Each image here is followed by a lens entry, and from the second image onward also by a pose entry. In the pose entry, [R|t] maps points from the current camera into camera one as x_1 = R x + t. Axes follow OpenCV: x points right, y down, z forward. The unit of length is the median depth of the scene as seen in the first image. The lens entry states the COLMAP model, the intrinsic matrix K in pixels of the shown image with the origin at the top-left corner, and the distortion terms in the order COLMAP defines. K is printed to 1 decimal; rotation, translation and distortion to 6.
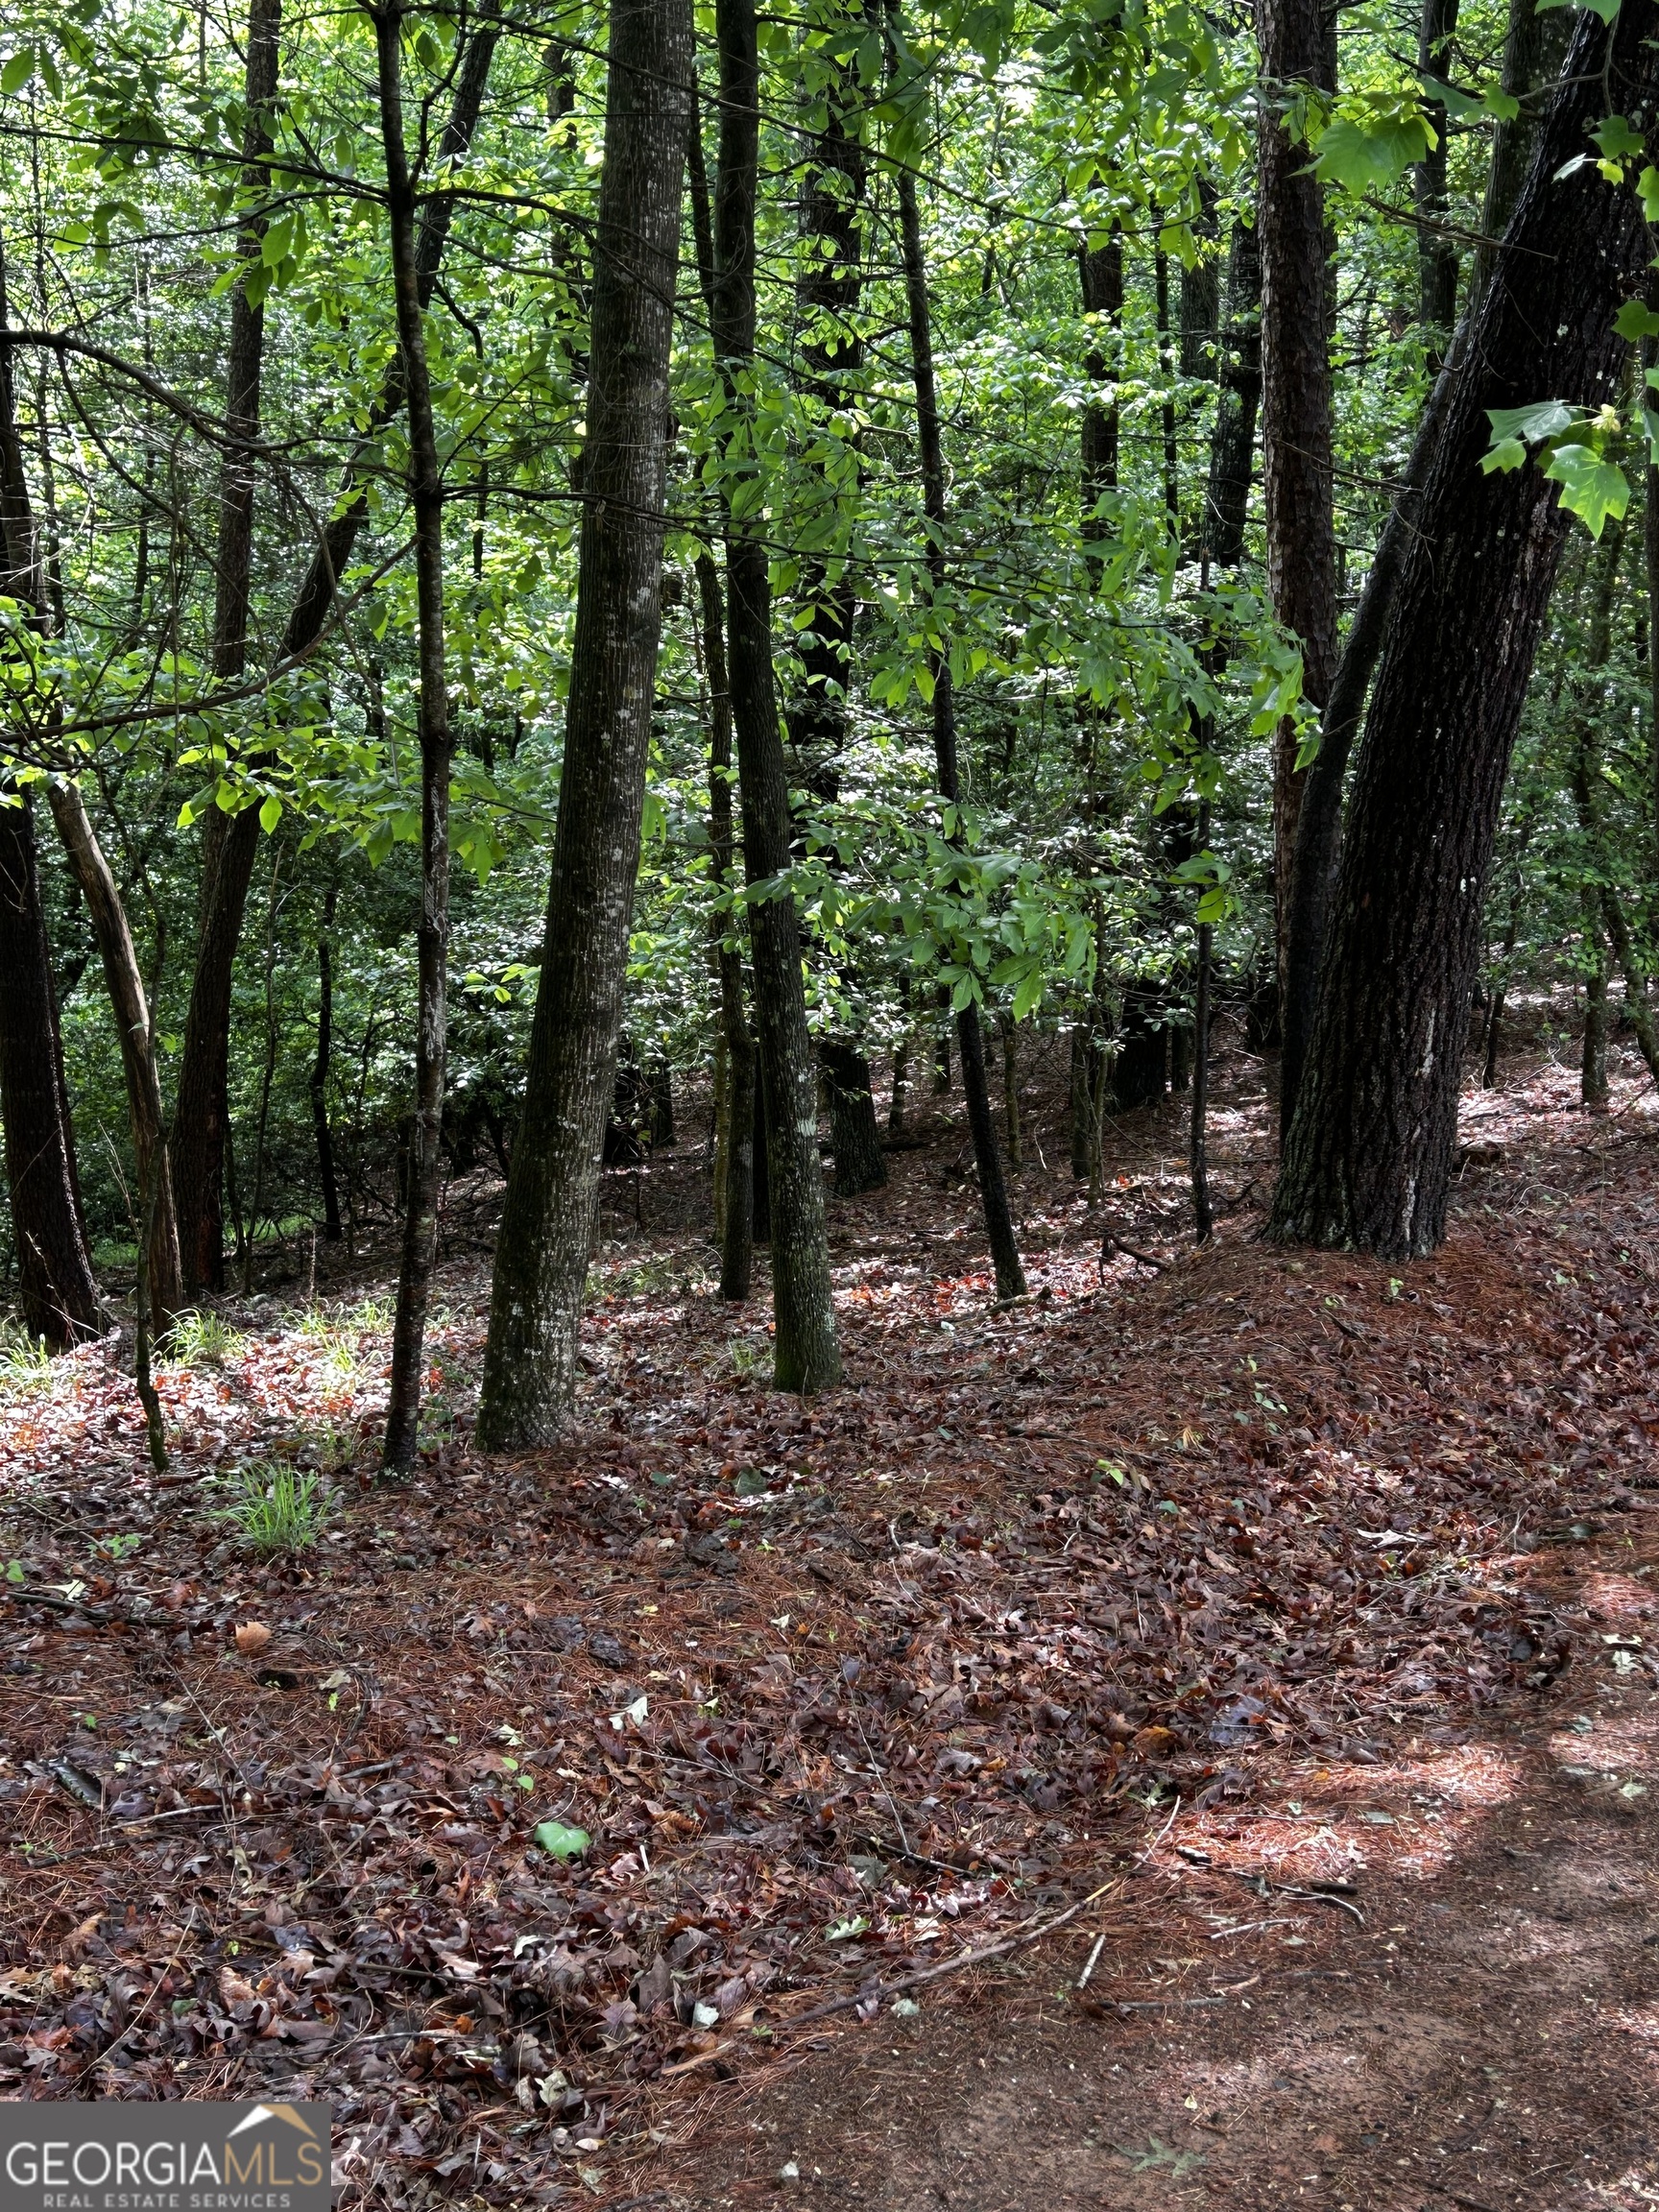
lens RADIAL K [[2610.8, 0, 829.5], [0, 2610.8, 1106.0], [0, 0, 1]] dist [0.083714, -0.000139]
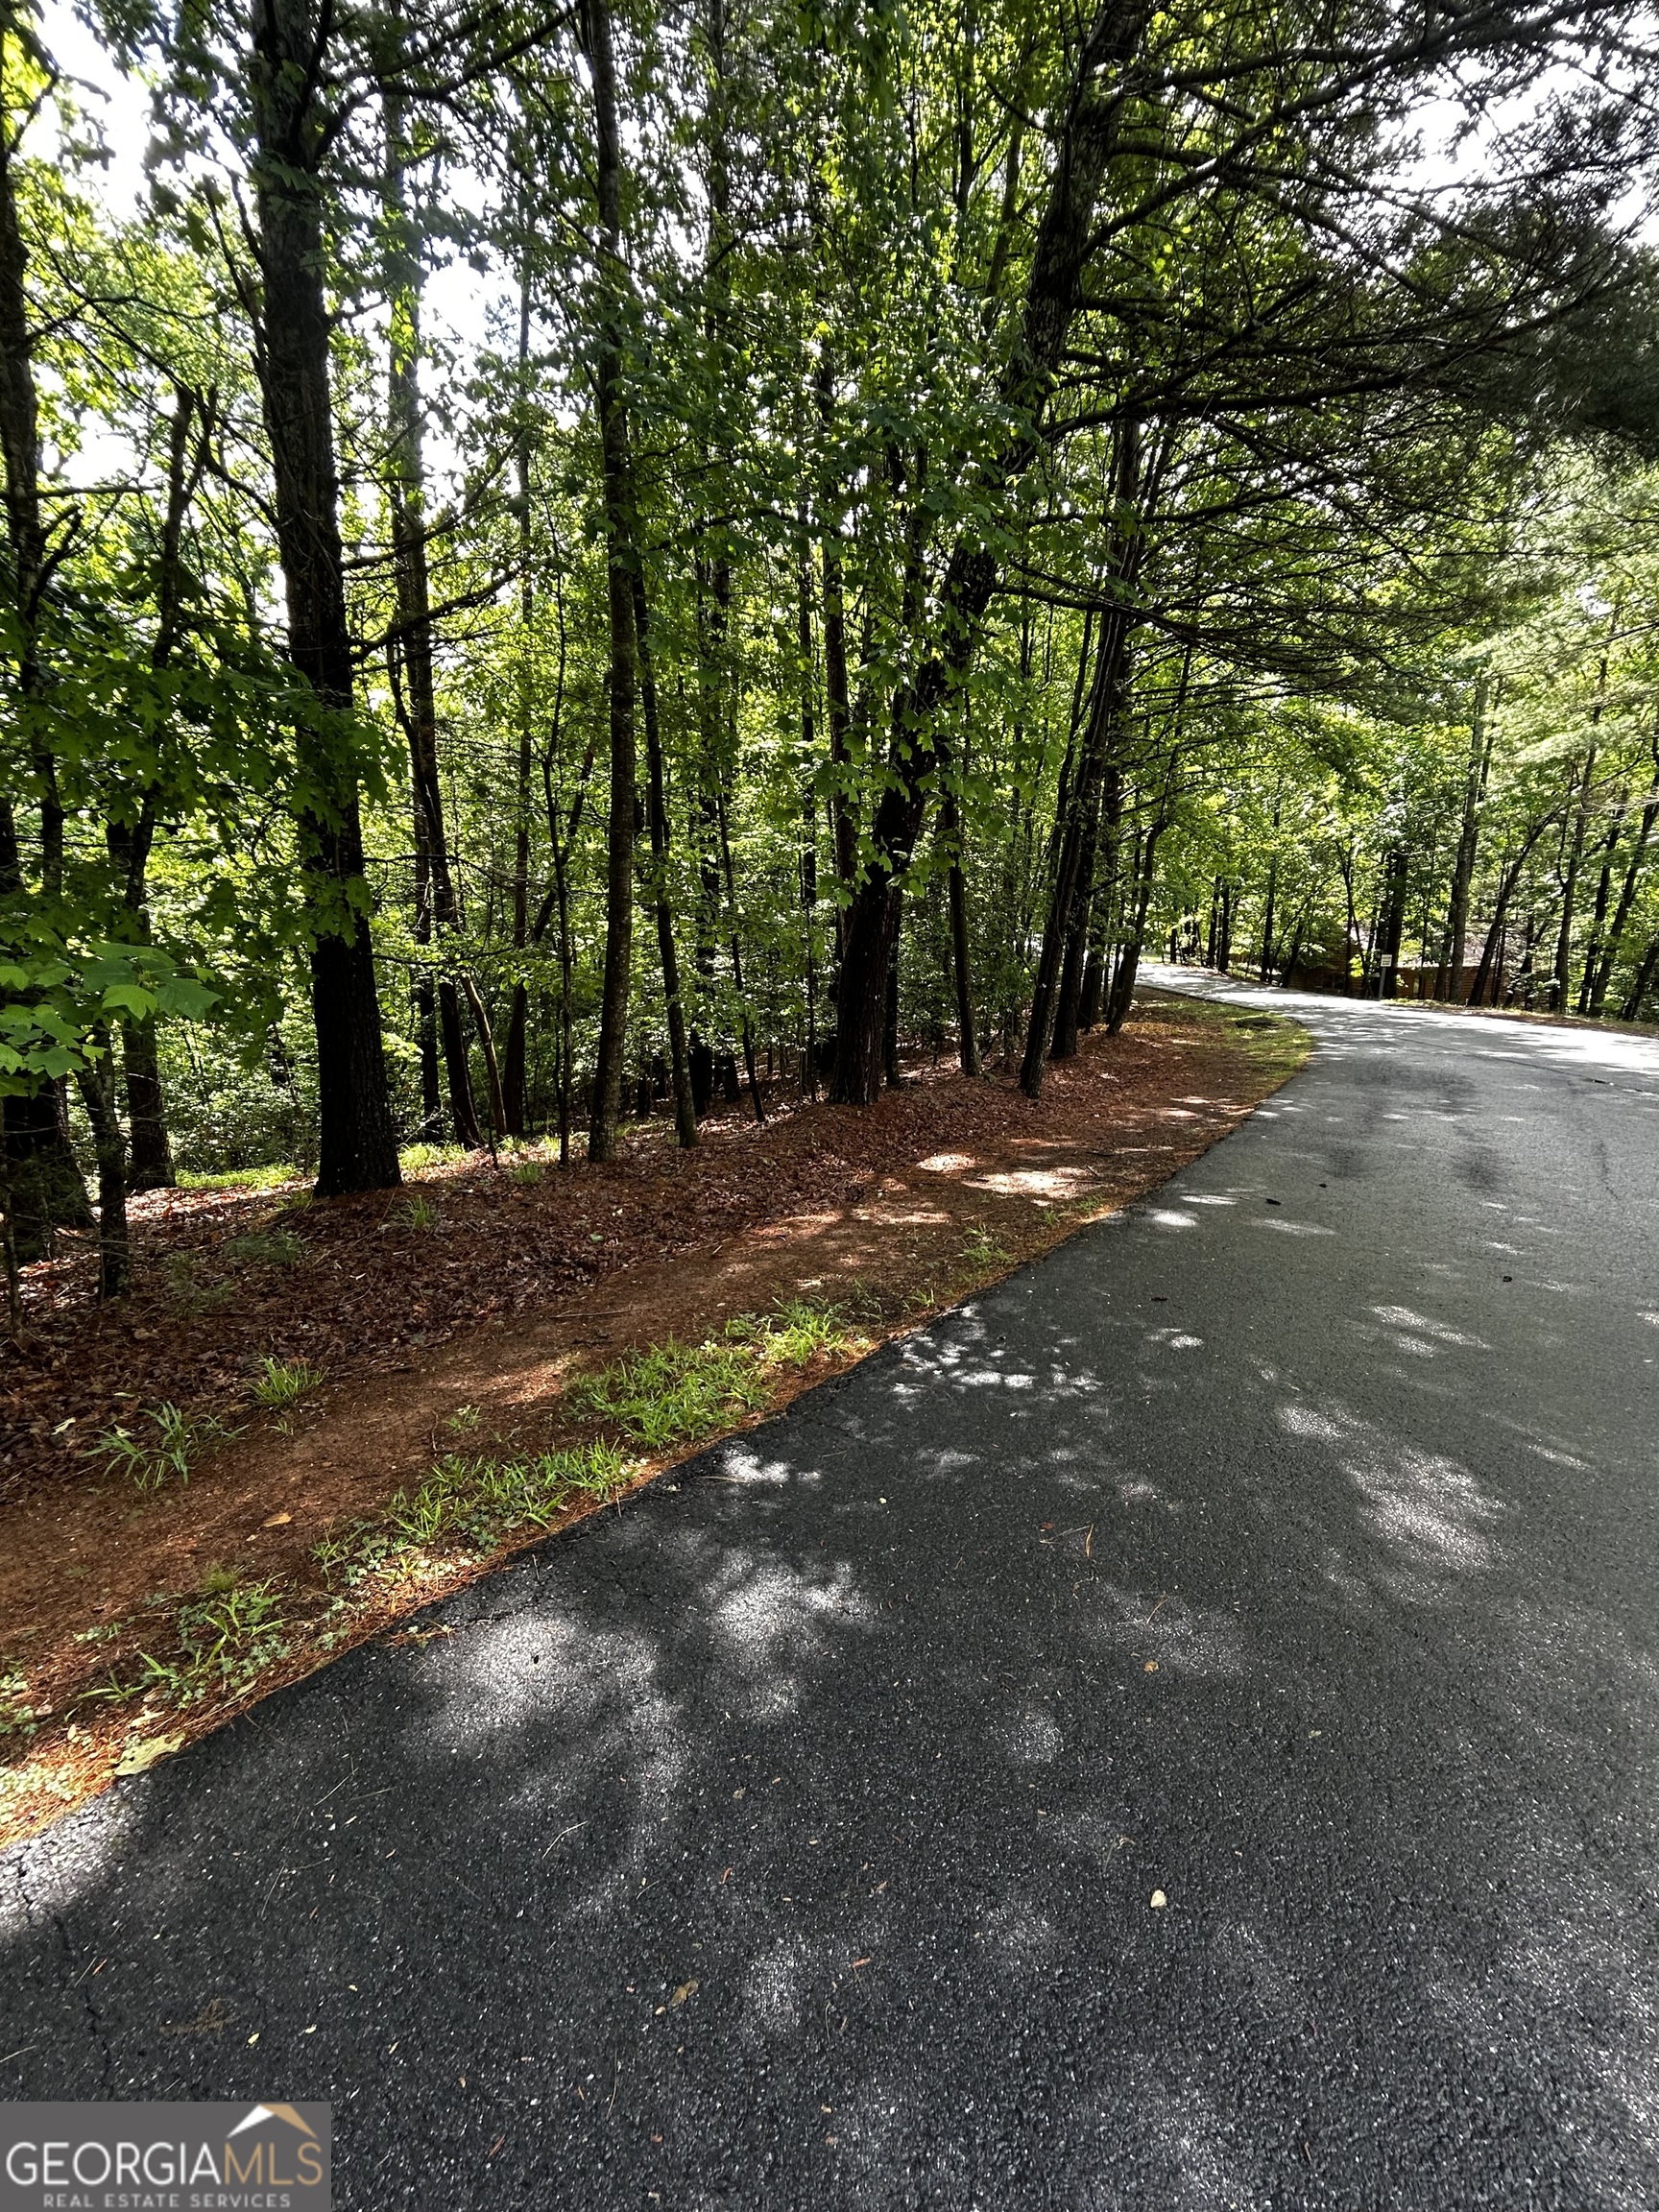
lens RADIAL K [[916.2, 0, 829.5], [0, 916.2, 1106.0], [0, 0, 1]] dist [-0.000430, -0.000082]
pose [[0.995728, -0.019779, 0.090189, 0.053448], [0.017421, 0.999487, 0.026860, 0.019585], [-0.090674, -0.025174, 0.995562, -0.169545]]
